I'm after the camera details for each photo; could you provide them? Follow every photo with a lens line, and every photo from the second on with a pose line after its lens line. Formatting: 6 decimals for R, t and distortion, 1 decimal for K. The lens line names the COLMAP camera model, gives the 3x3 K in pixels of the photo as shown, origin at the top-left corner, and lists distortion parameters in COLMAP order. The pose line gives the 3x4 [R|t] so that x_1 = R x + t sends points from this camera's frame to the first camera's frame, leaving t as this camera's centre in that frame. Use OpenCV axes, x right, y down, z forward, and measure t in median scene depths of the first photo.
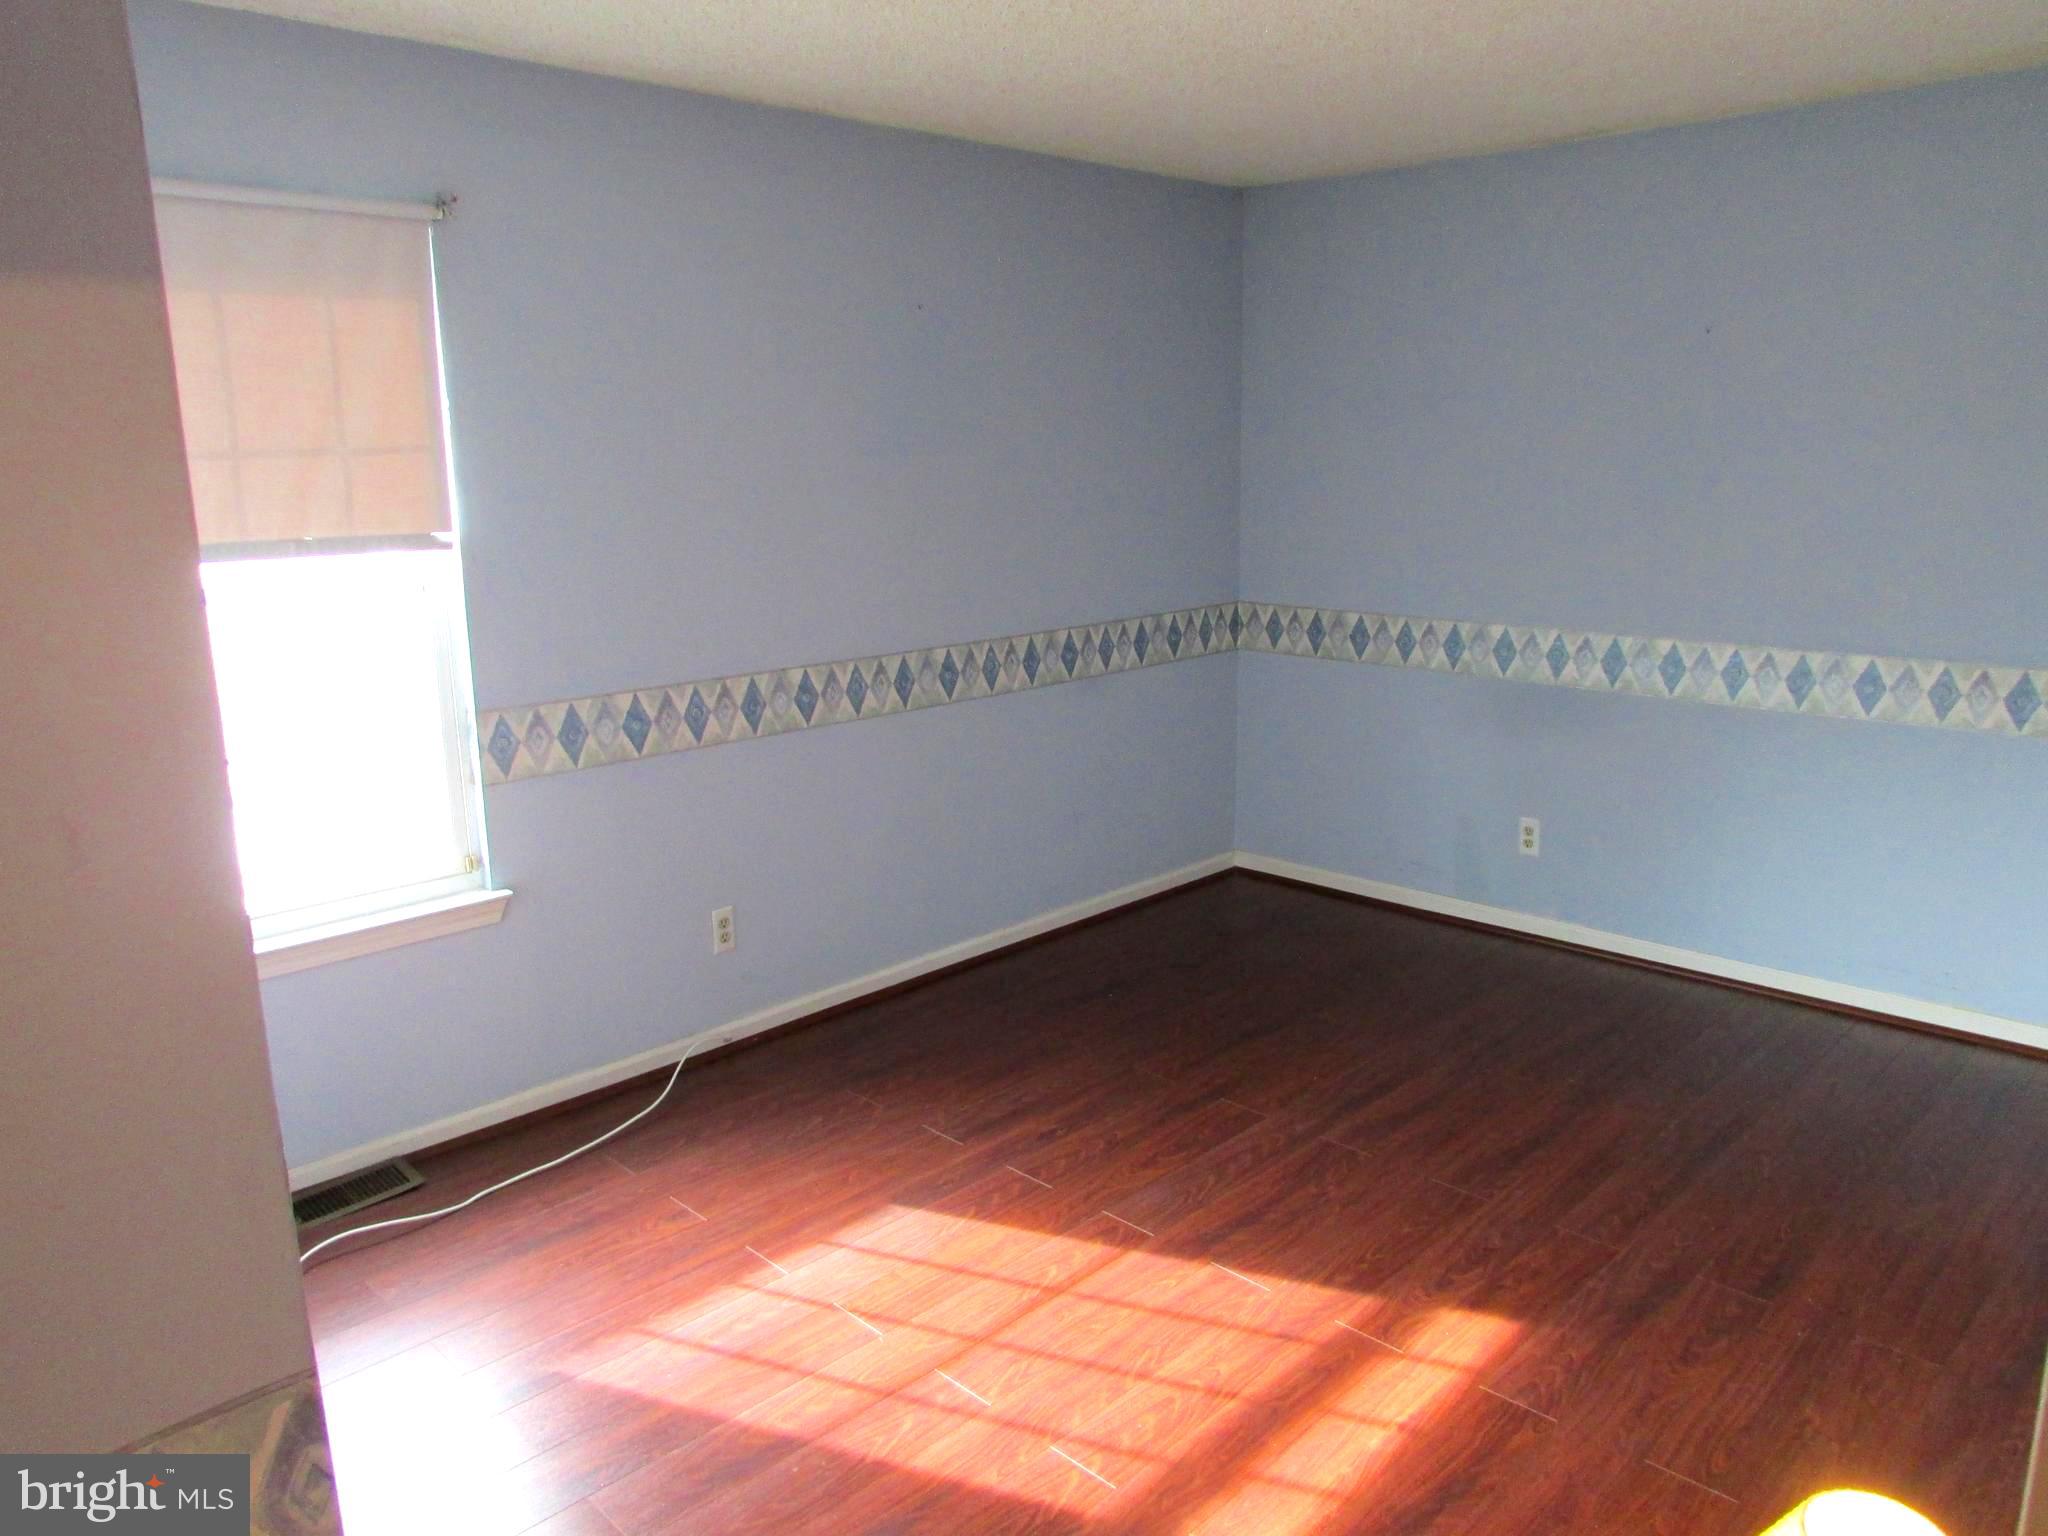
lens RADIAL K [[1464.0, 0, 1027.8], [0, 1464.0, 777.2], [0, 0, 1]] dist [-0.028339, 0.009712]
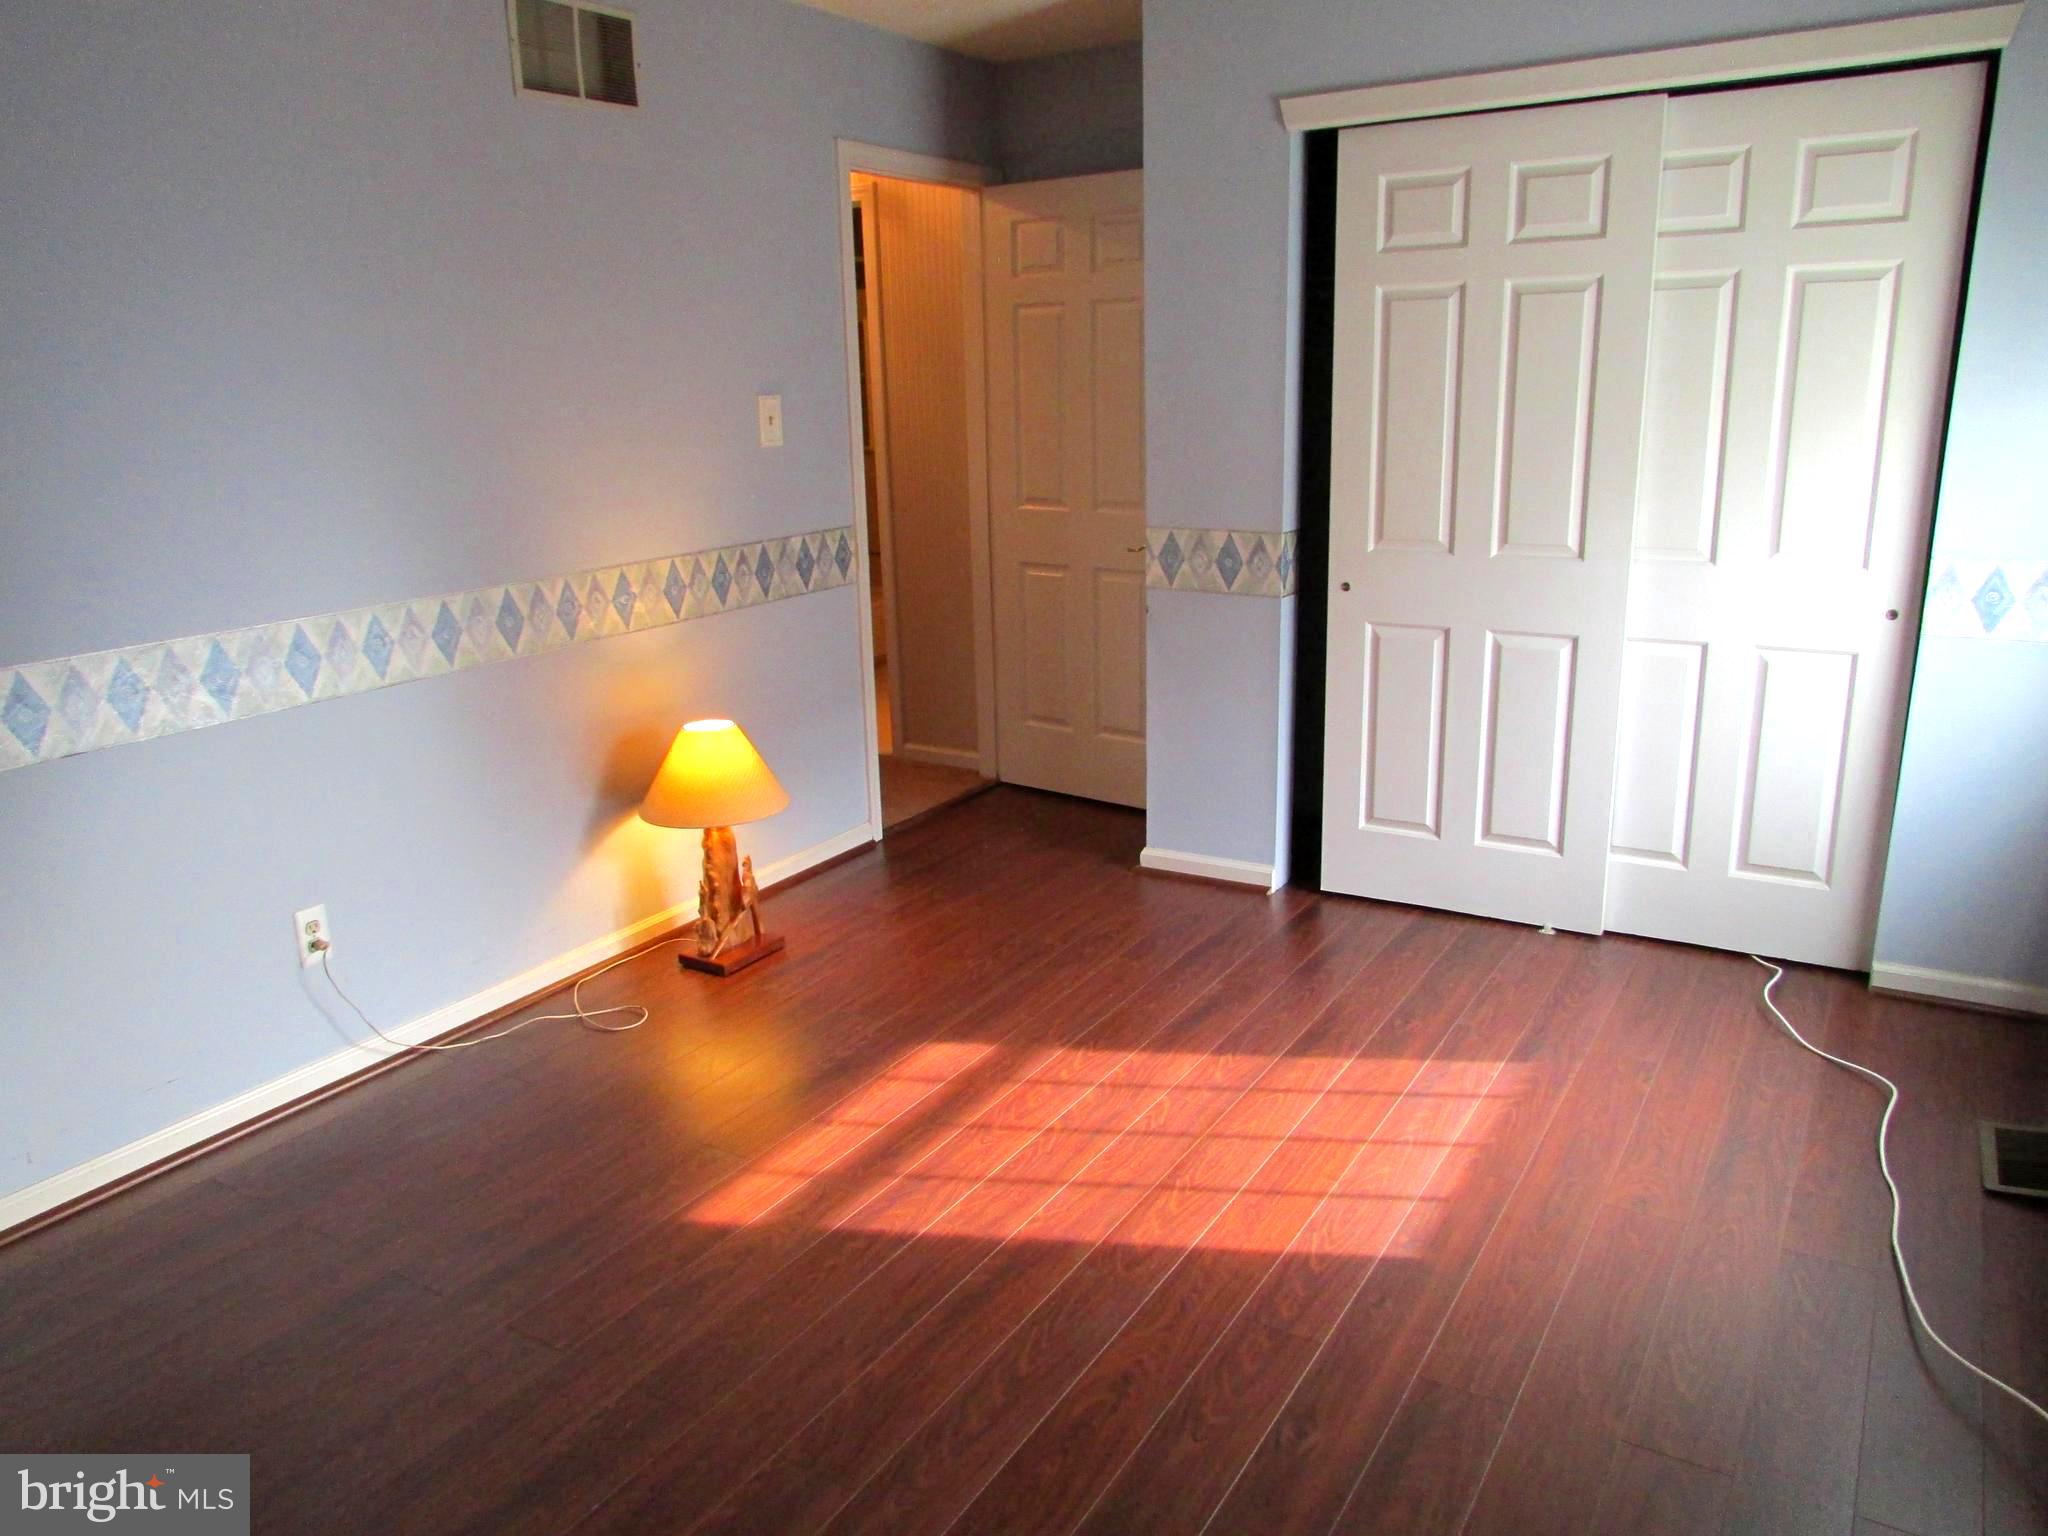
lens RADIAL K [[1464.0, 0, 1027.8], [0, 1464.0, 777.2], [0, 0, 1]] dist [-0.028339, 0.009712]
pose [[-0.973845, 0.100006, -0.204022, 0.277645], [-0.008095, 0.882088, 0.471014, -0.340052], [0.227069, 0.460347, -0.858208, 1.718073]]
